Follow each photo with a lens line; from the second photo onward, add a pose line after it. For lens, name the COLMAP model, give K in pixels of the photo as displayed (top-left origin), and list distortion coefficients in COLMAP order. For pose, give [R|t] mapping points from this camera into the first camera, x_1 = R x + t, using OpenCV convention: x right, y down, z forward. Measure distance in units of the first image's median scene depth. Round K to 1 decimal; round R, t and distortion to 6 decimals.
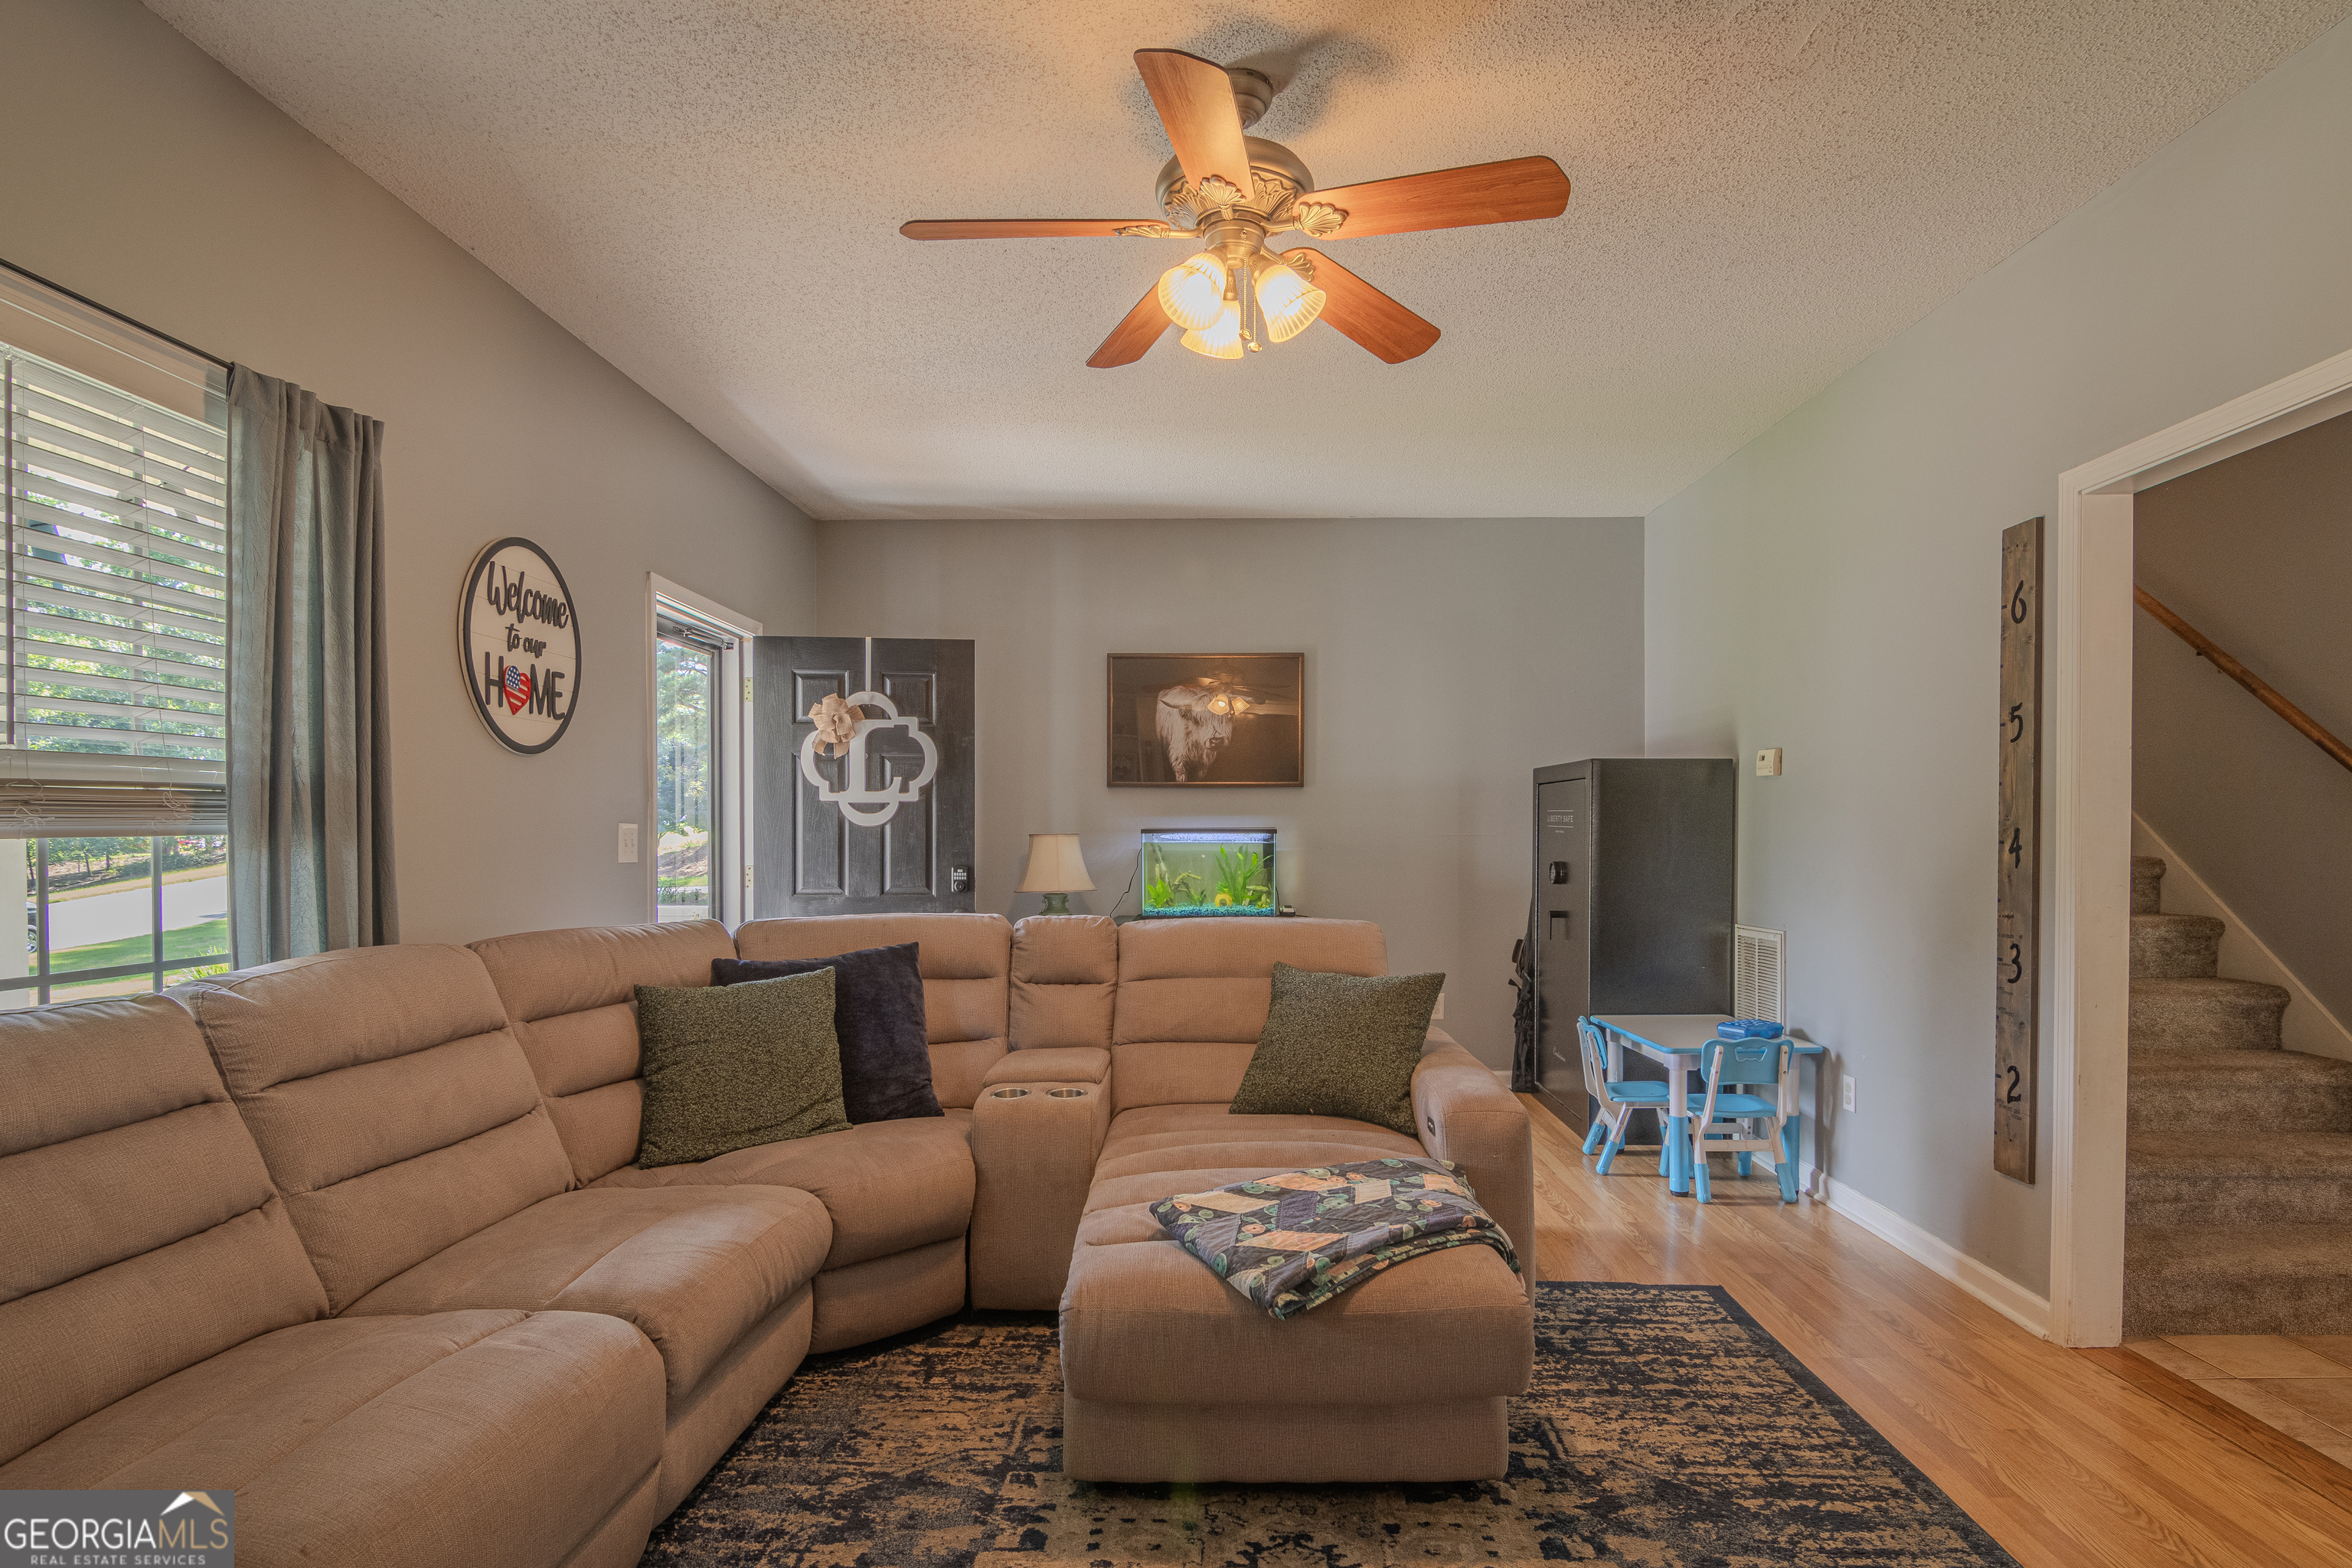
lens RADIAL K [[1230.4, 0, 1187.0], [0, 1230.4, 756.9], [0, 0, 1]] dist [-0.008910, -0.000723]
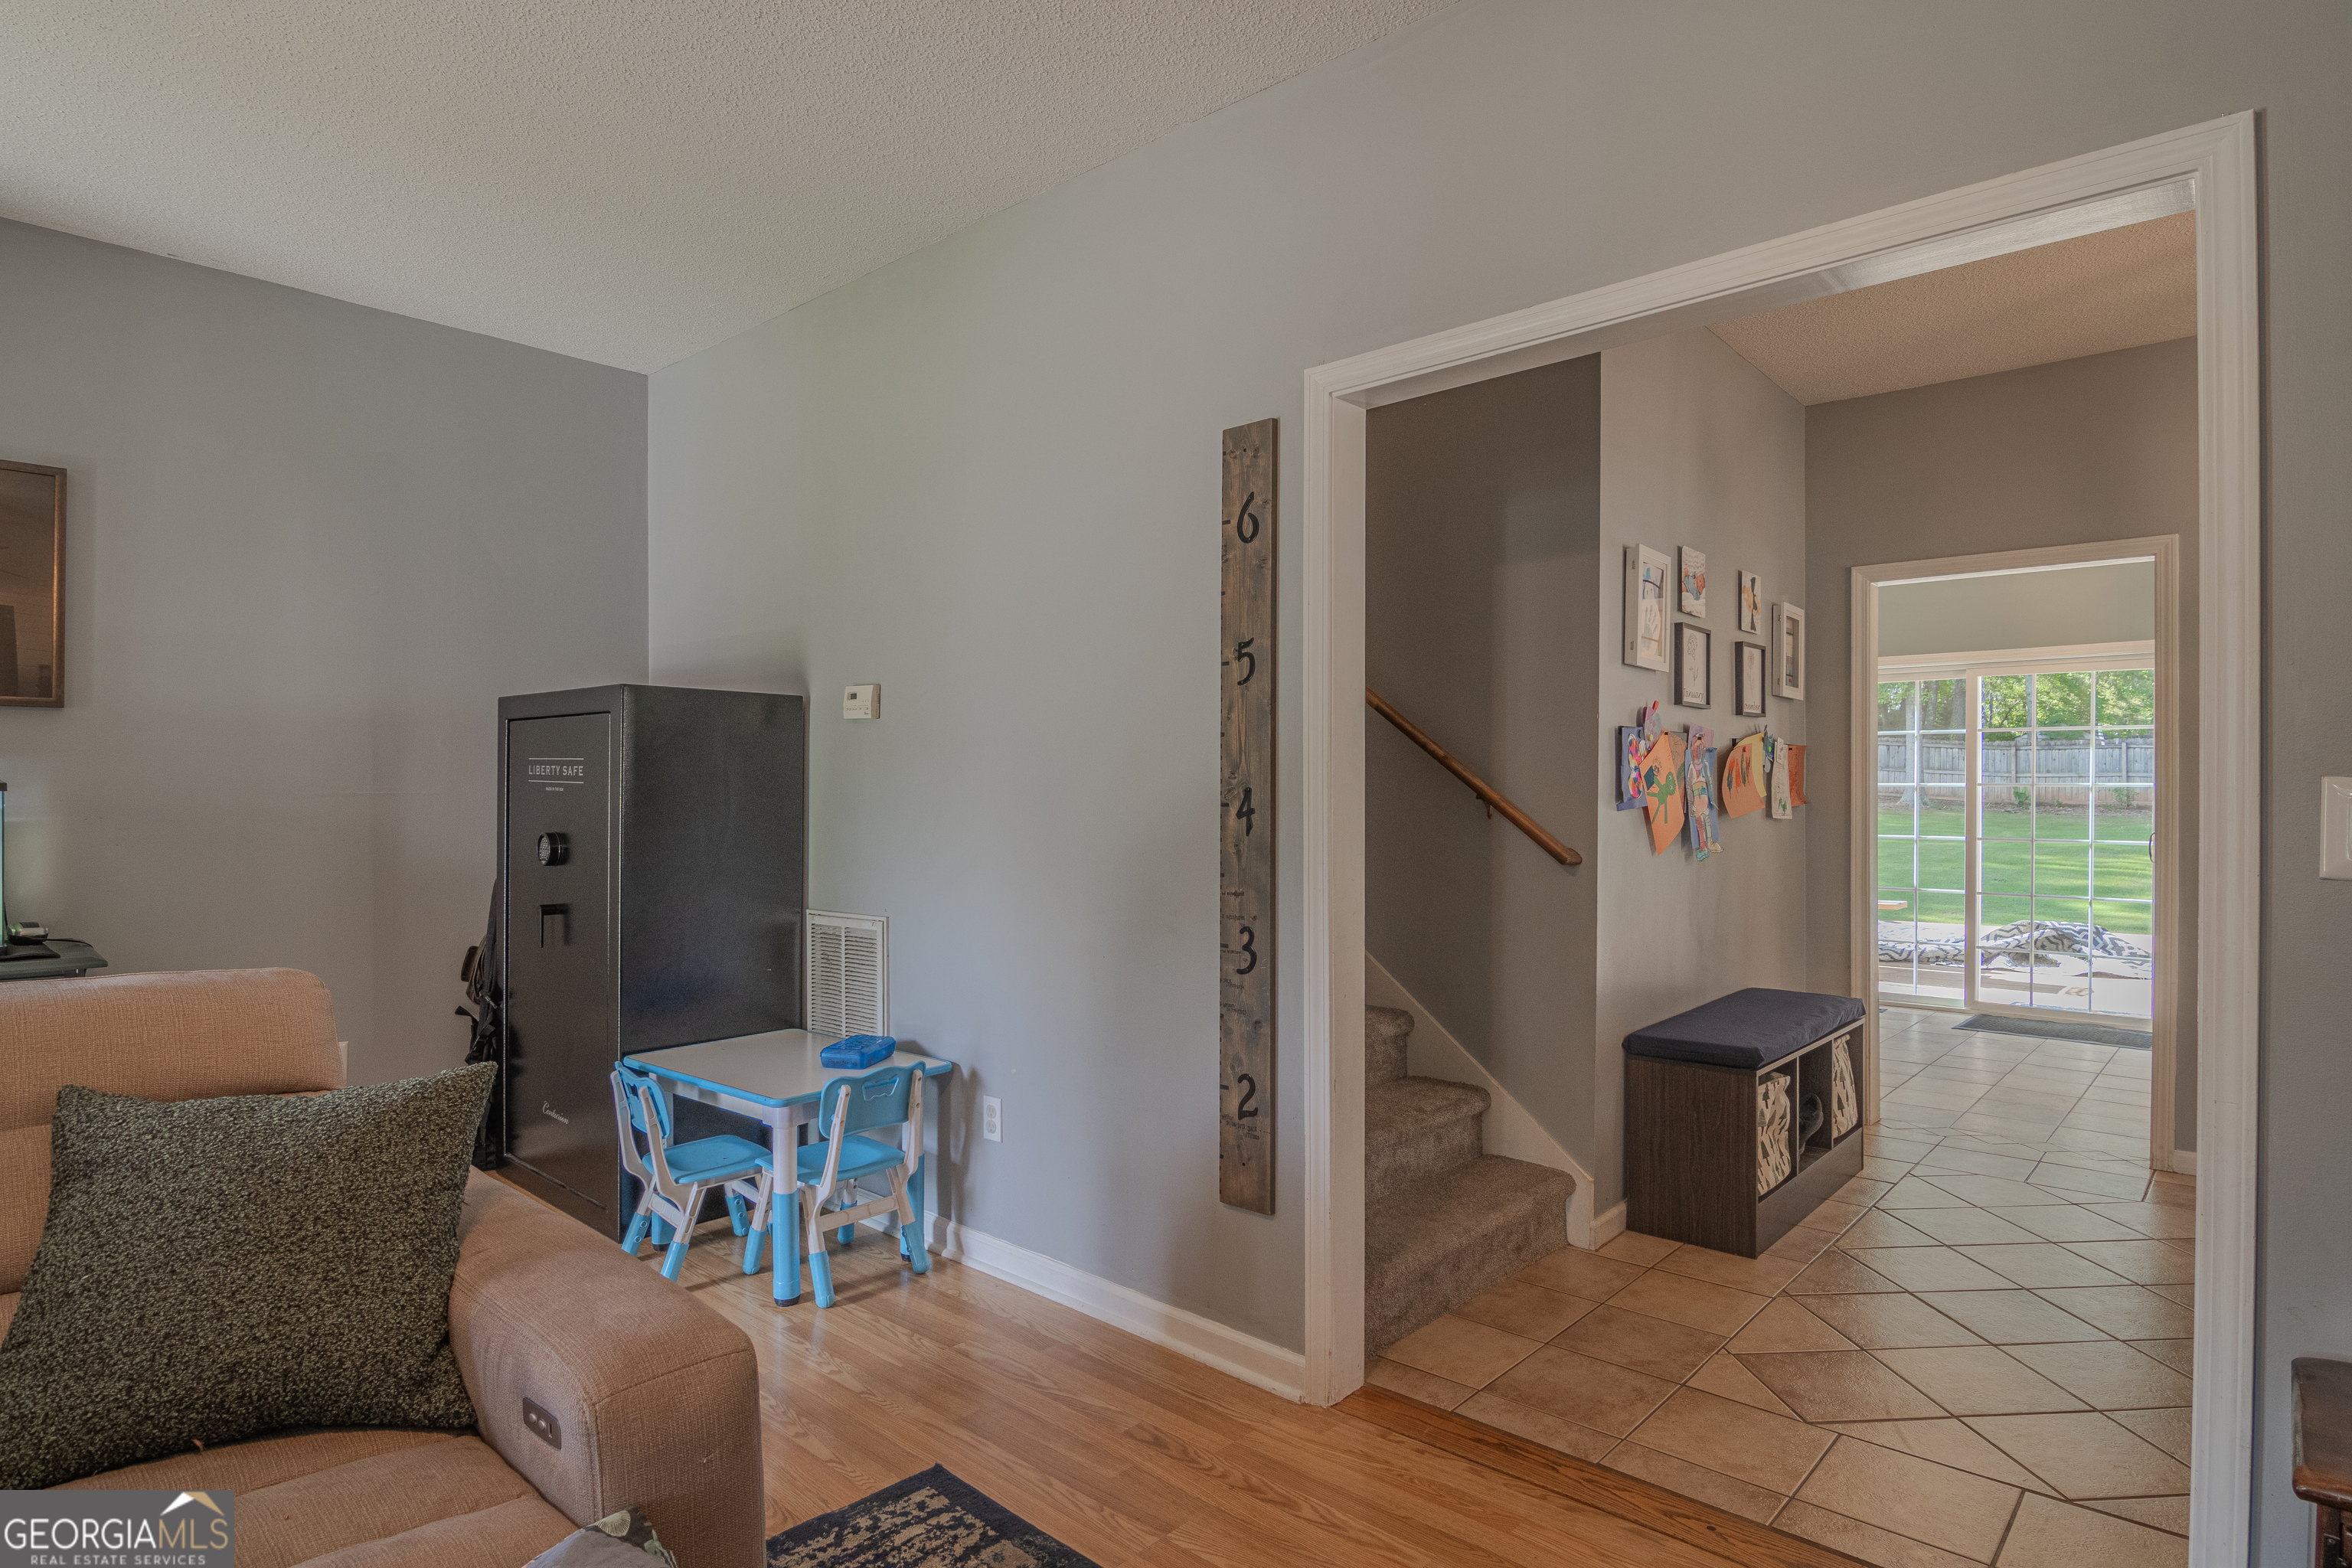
lens RADIAL K [[1271.3, 0, 1179.8], [0, 1271.3, 788.4], [0, 0, 1]] dist [0.000110, -0.015104]
pose [[0.658455, 0.003208, 0.752614, -0.002965], [-0.048639, 0.998082, 0.038300, 0.027012], [-0.751047, -0.061825, 0.657348, 0.454561]]
